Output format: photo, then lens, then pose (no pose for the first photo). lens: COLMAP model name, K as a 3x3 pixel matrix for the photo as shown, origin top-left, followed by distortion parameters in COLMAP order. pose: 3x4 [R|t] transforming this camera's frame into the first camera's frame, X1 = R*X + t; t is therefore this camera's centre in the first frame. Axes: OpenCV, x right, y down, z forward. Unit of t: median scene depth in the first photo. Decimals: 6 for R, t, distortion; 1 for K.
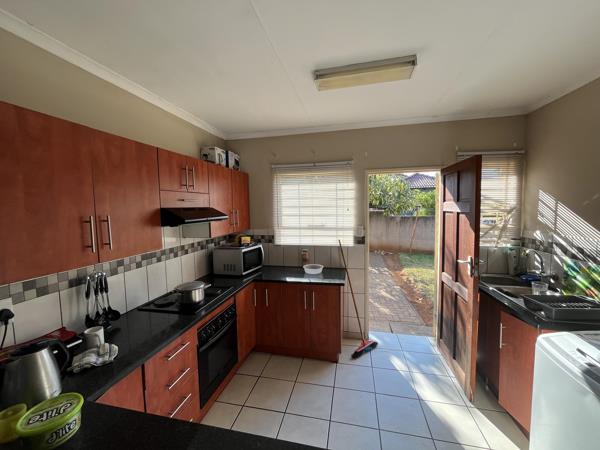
lens RADIAL K [[244.3, 0, 300.0], [0, 244.3, 225.0], [0, 0, 1]] dist [-0.001678, -0.000290]
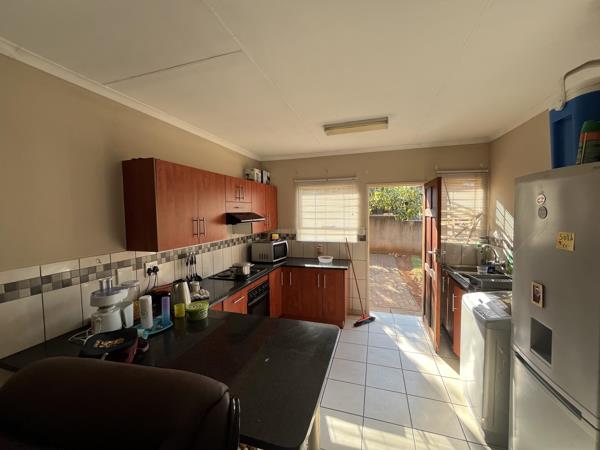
lens RADIAL K [[244.3, 0, 300.0], [0, 244.3, 225.0], [0, 0, 1]] dist [-0.001678, -0.000290]
pose [[0.996629, 0.008745, -0.081568, 0.025152], [-0.010187, 0.999799, -0.017276, 0.020927], [0.081401, 0.018049, 0.996518, -0.357171]]
